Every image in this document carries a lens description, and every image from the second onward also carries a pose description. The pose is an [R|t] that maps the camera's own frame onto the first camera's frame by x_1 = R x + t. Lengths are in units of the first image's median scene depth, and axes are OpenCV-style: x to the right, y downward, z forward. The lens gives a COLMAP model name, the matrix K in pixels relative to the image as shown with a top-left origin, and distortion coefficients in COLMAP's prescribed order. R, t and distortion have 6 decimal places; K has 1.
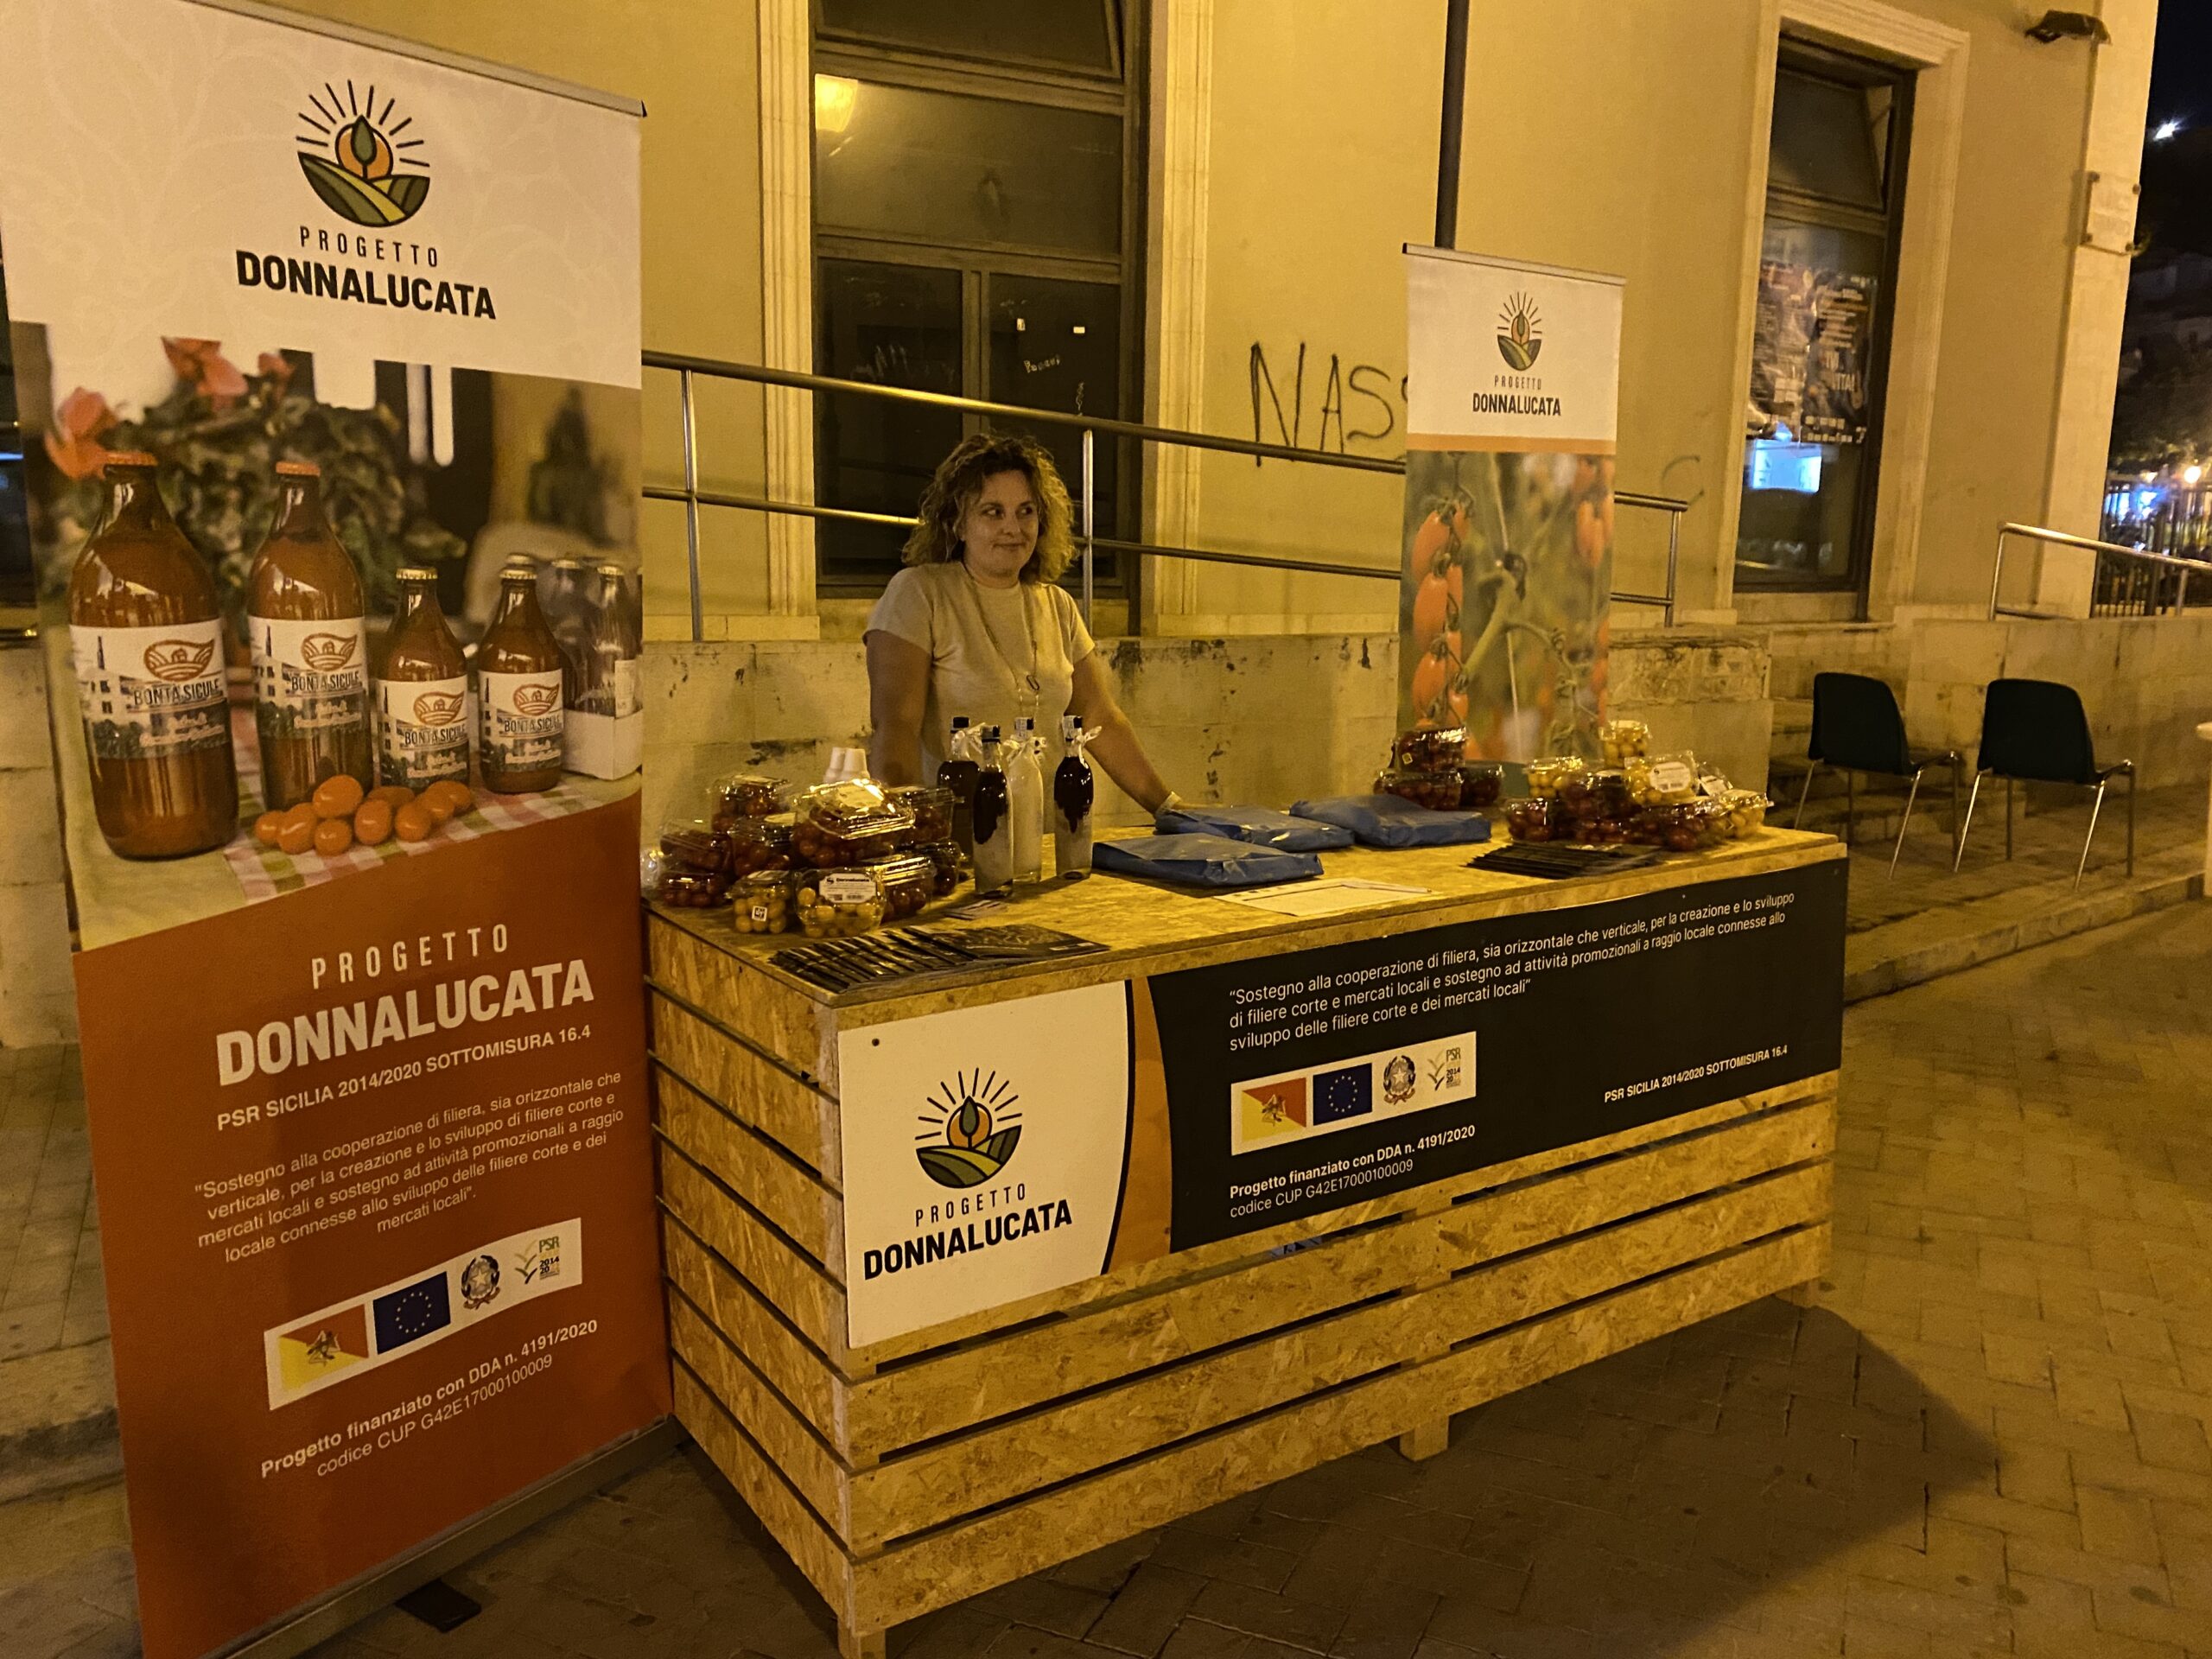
lens RADIAL K [[1710.5, 0, 1116.7], [0, 1710.5, 824.2], [0, 0, 1]] dist [0.017307, -0.006241]
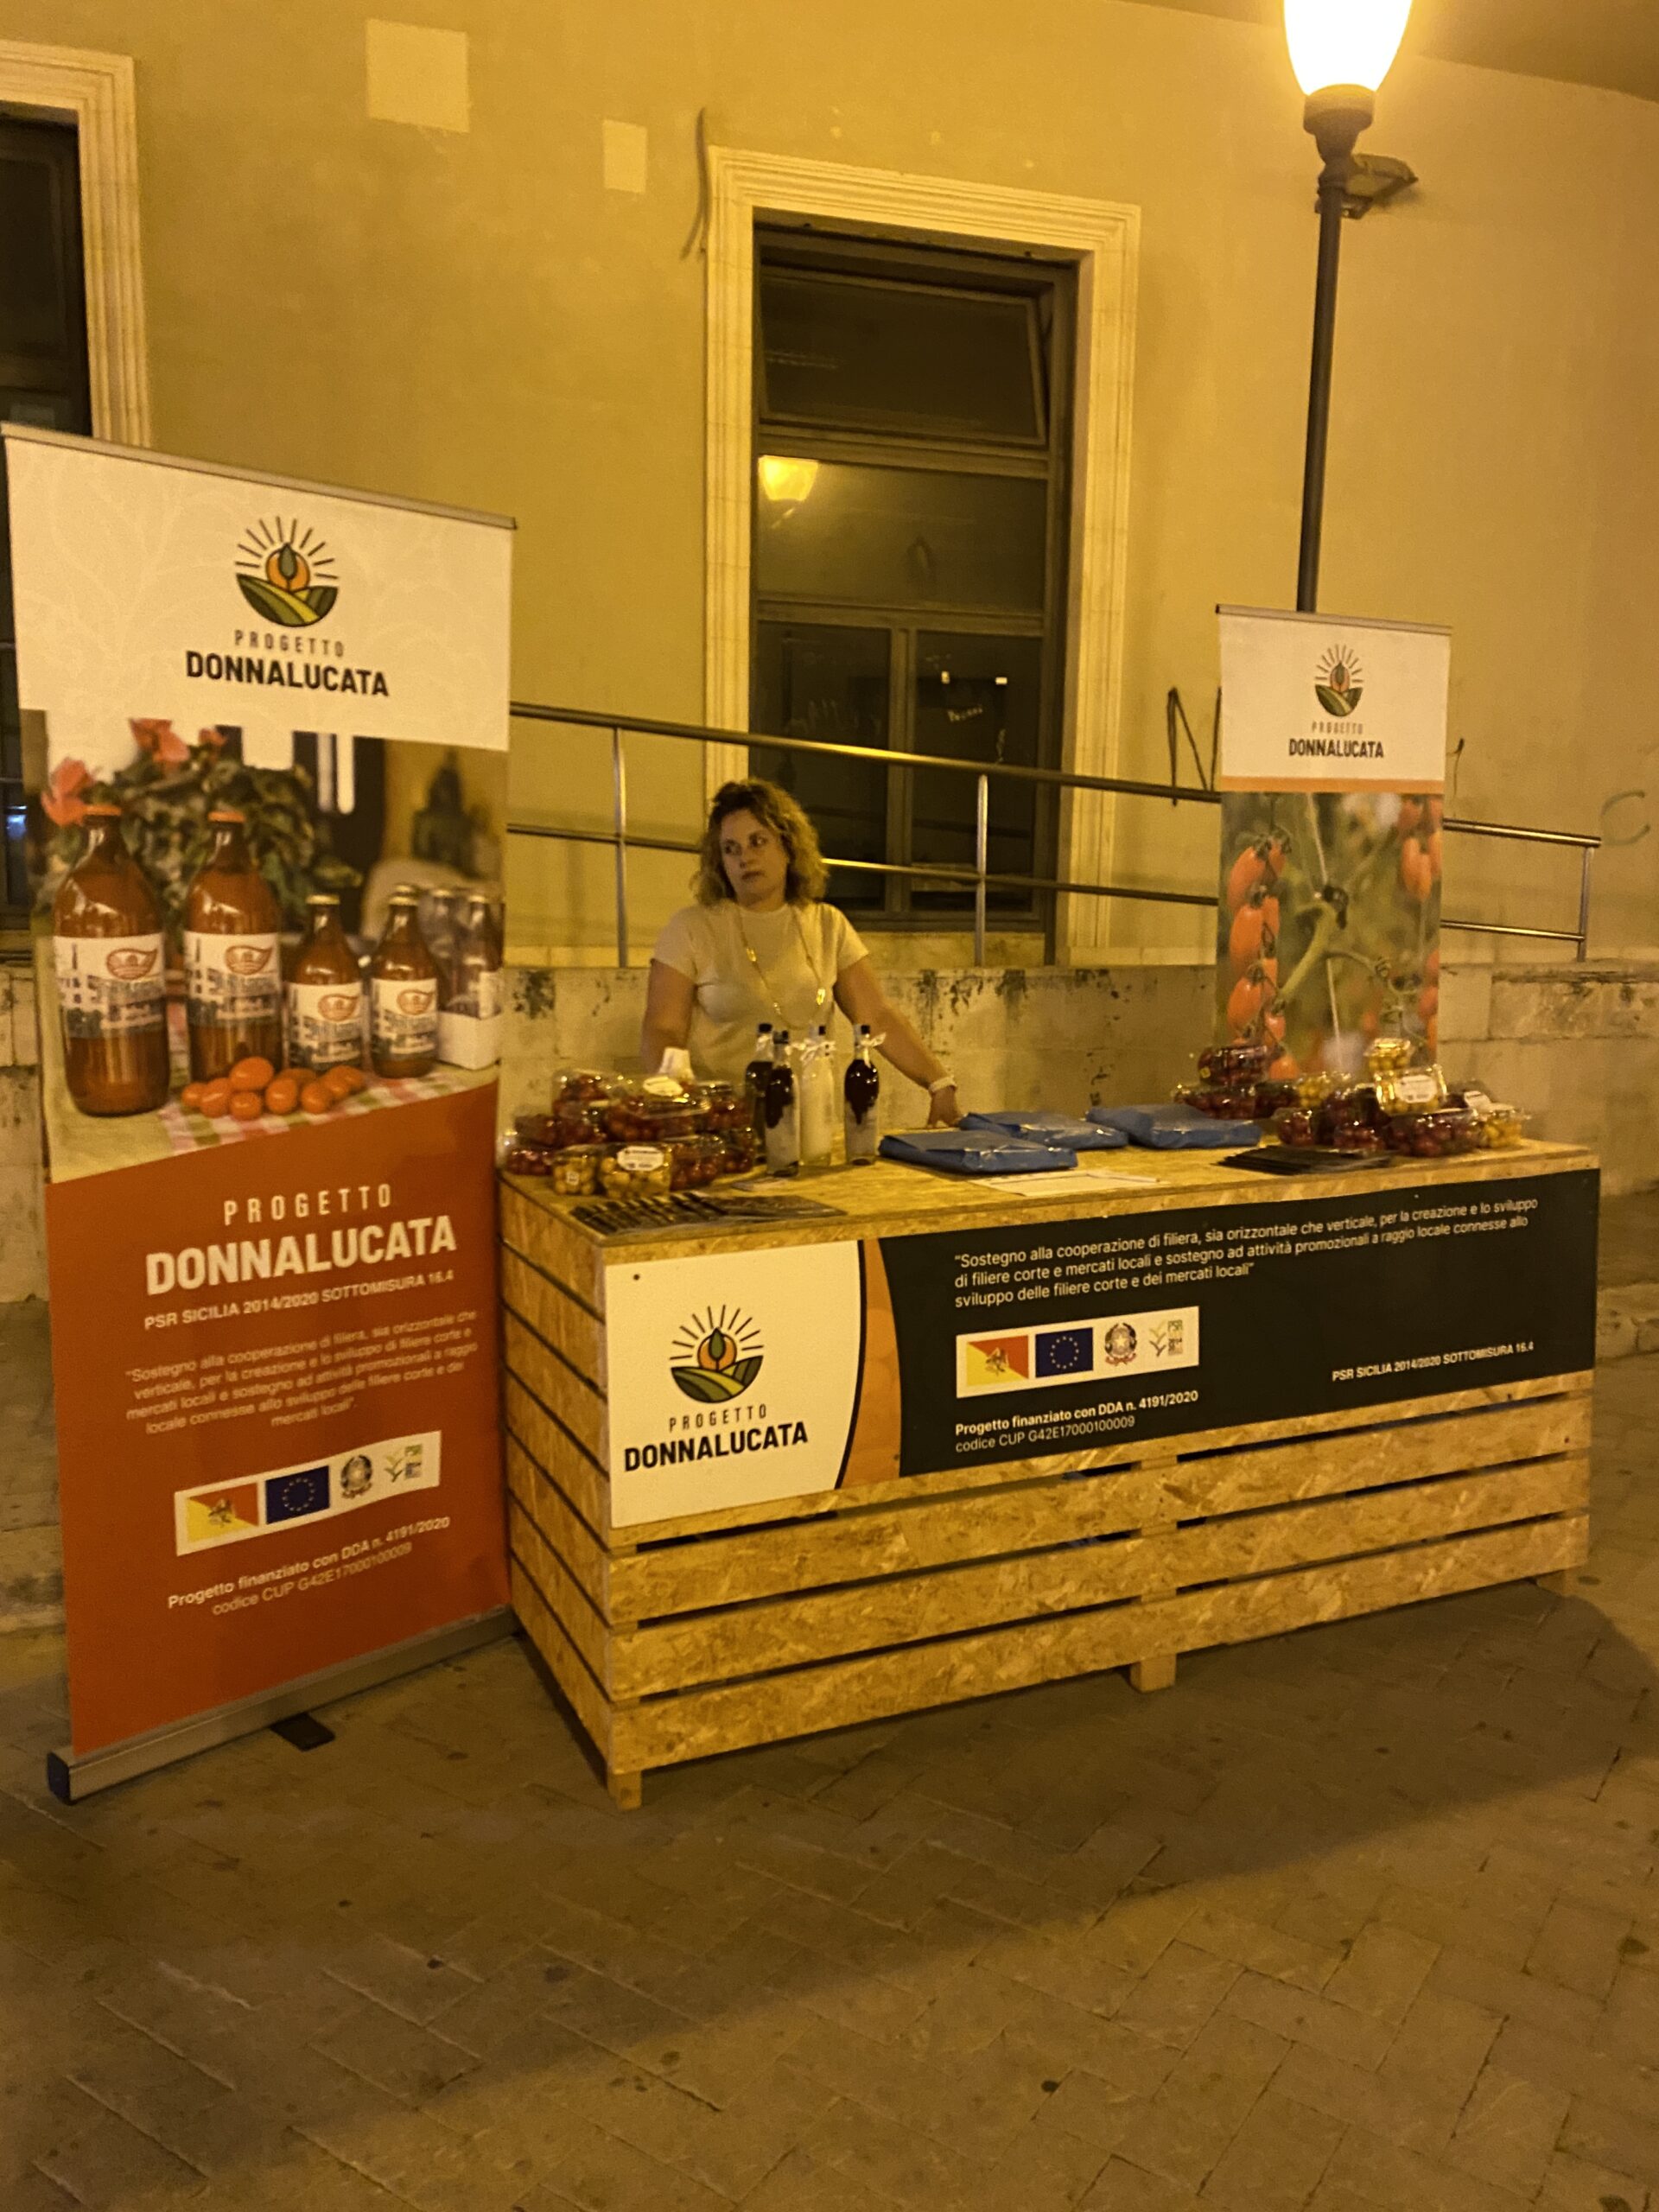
lens RADIAL K [[1710.5, 0, 839.4], [0, 1710.5, 1107.1], [0, 0, 1]] dist [0.017307, -0.006241]
pose [[0.986121, 0.021619, -0.164616, 0.171376], [-0.026884, 0.999194, -0.029826, 0.032219], [0.163839, 0.033837, 0.985907, -0.163528]]
